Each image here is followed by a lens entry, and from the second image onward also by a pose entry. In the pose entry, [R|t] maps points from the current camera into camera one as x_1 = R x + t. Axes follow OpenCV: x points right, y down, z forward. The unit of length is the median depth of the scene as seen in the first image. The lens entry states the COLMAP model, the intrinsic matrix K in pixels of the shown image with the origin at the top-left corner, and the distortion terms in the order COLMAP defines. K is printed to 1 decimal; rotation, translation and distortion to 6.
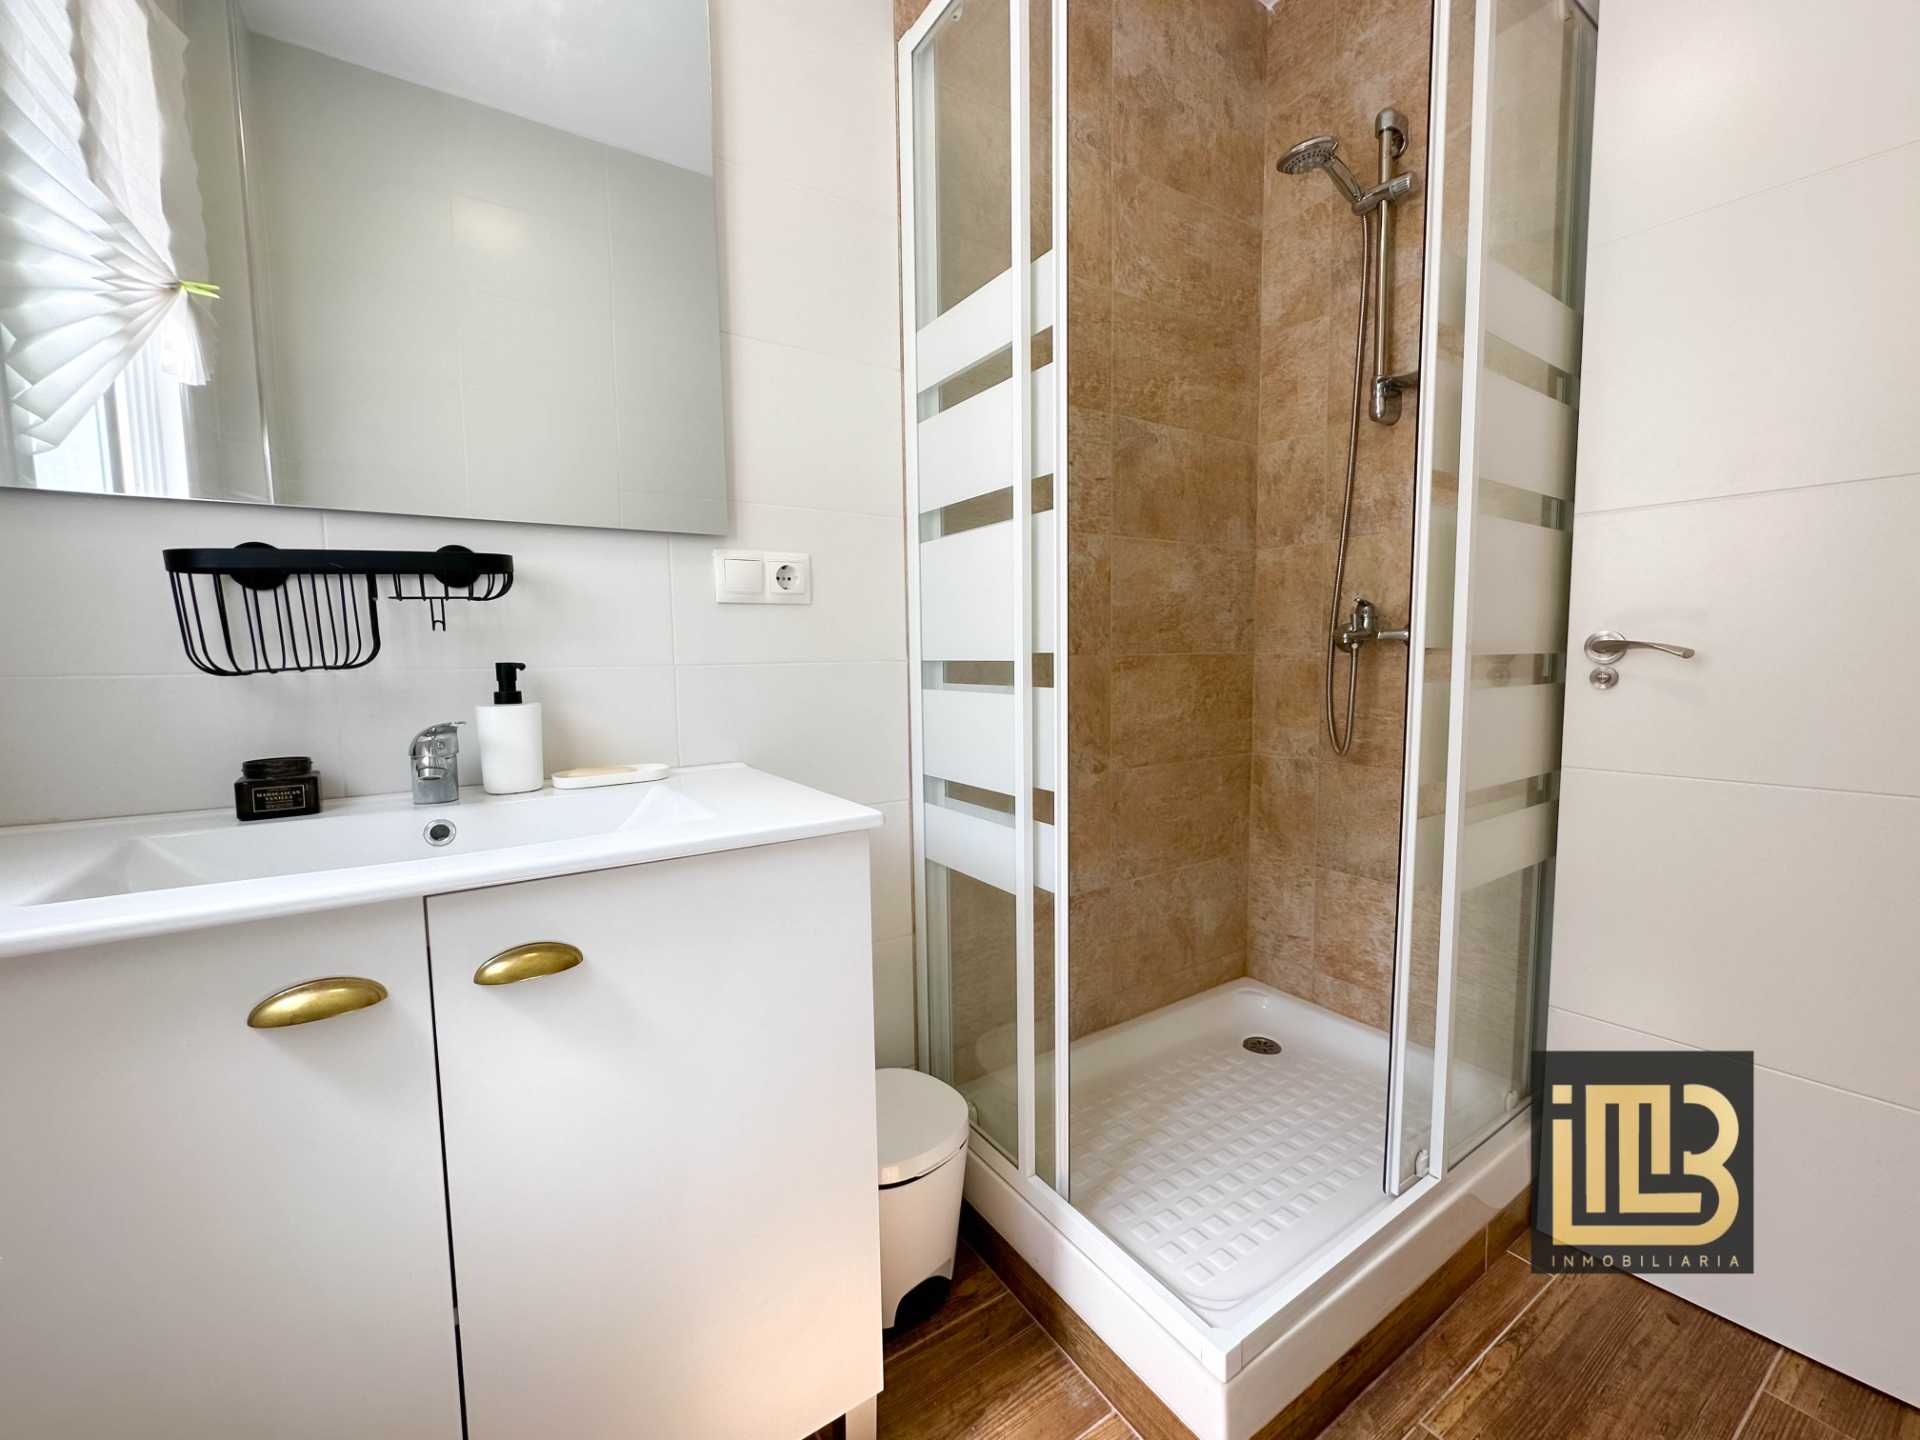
lens RADIAL K [[767.6, 0, 960.0], [0, 767.6, 720.0], [0, 0, 1]] dist [-0.010853, 0.004064]
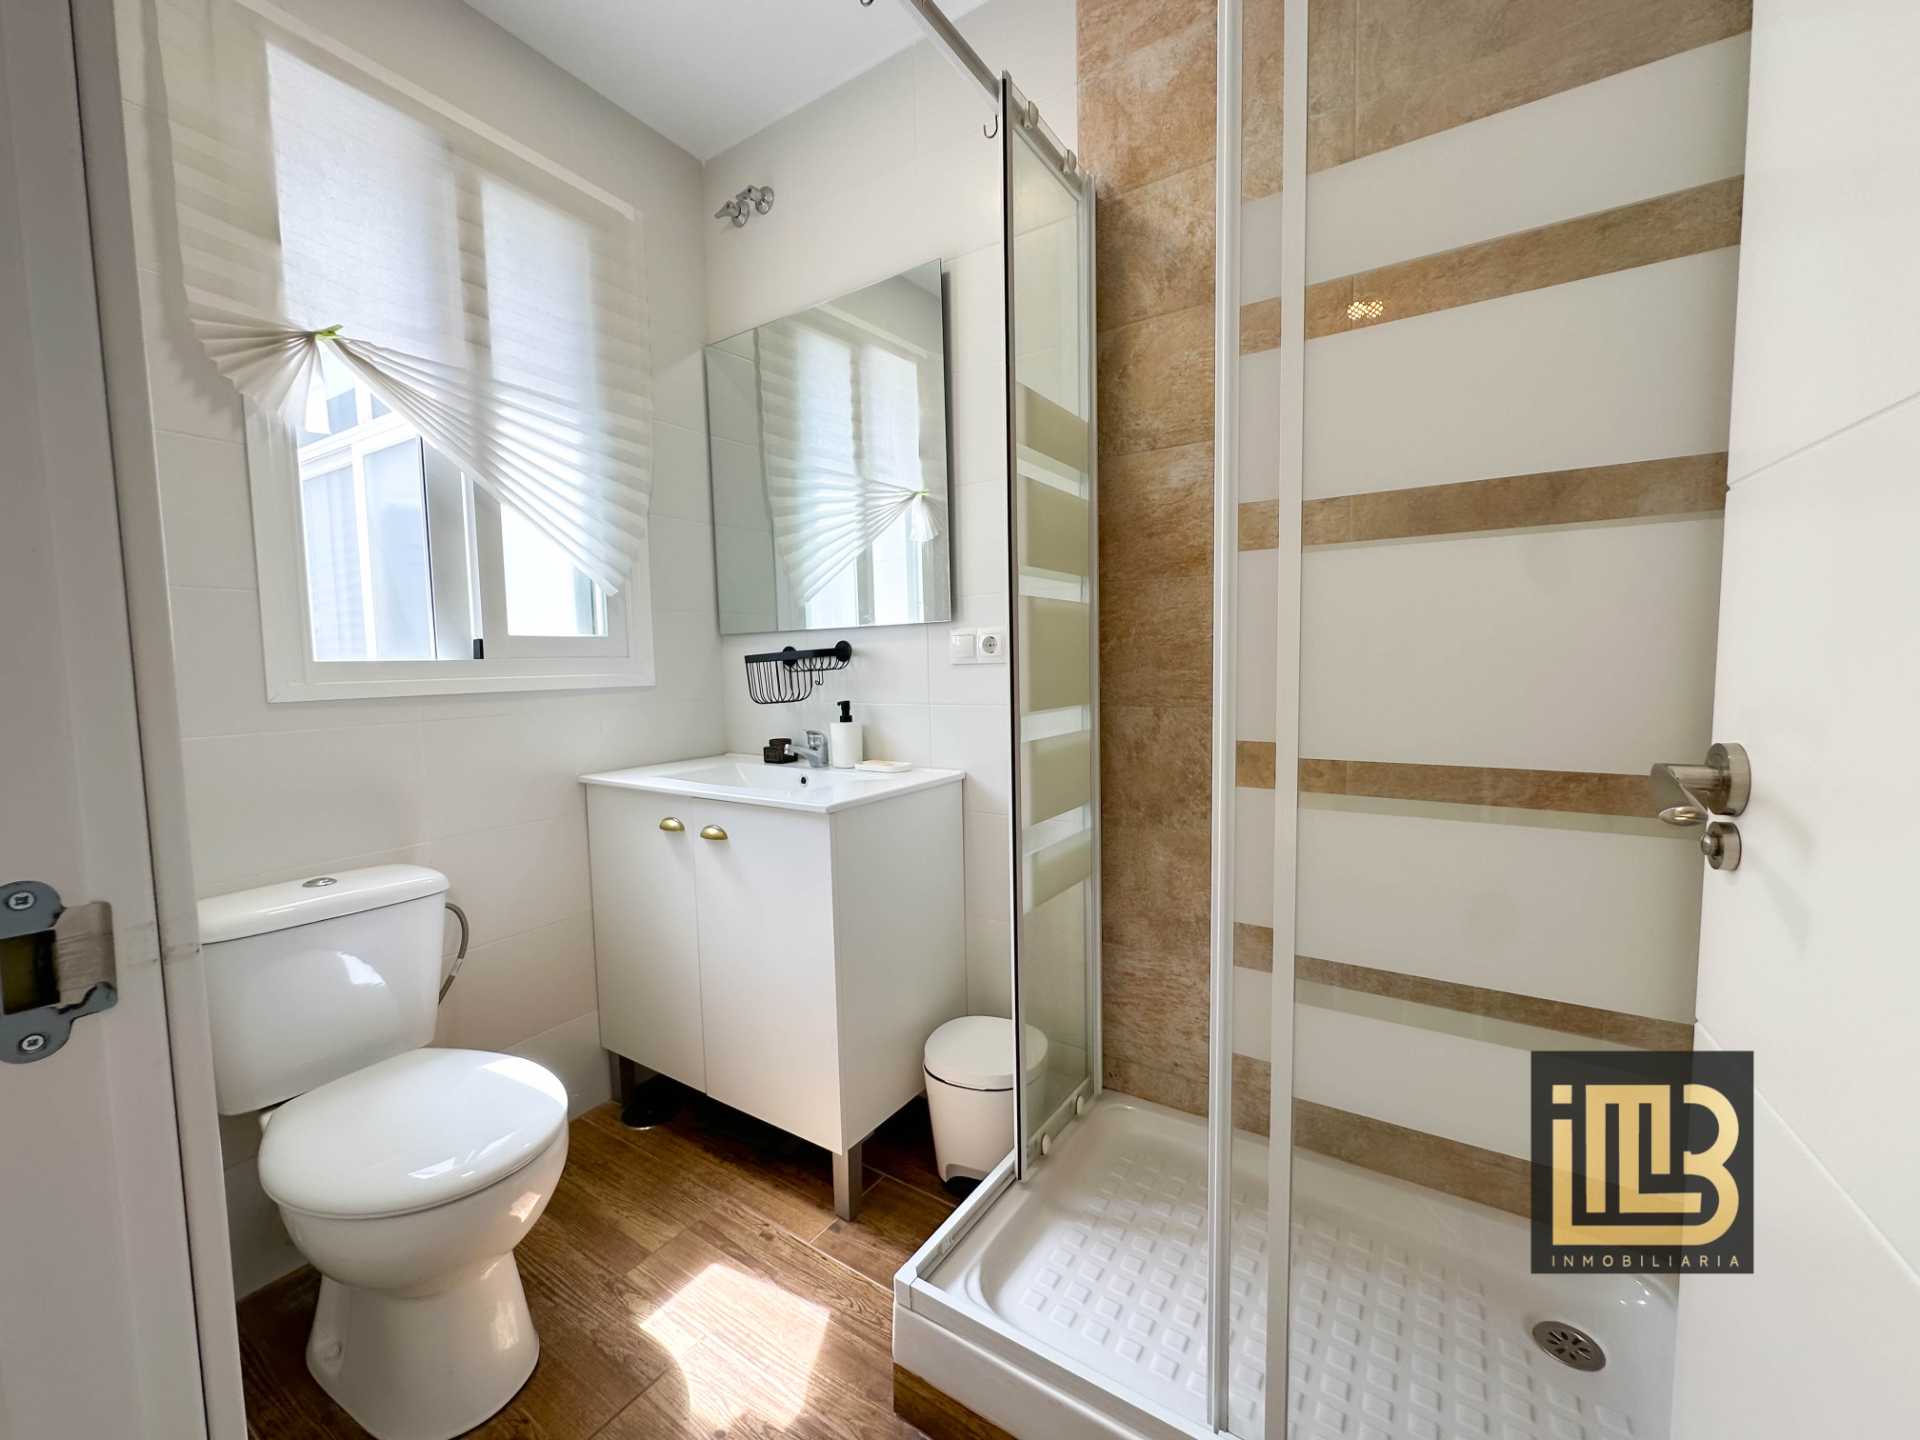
lens RADIAL K [[767.6, 0, 960.0], [0, 767.6, 720.0], [0, 0, 1]] dist [-0.010853, 0.004064]
pose [[0.392048, 0.075518, -0.916840, 1.332383], [-0.064360, 0.996435, 0.054553, -0.154143], [0.917691, 0.037620, 0.395510, 0.501960]]
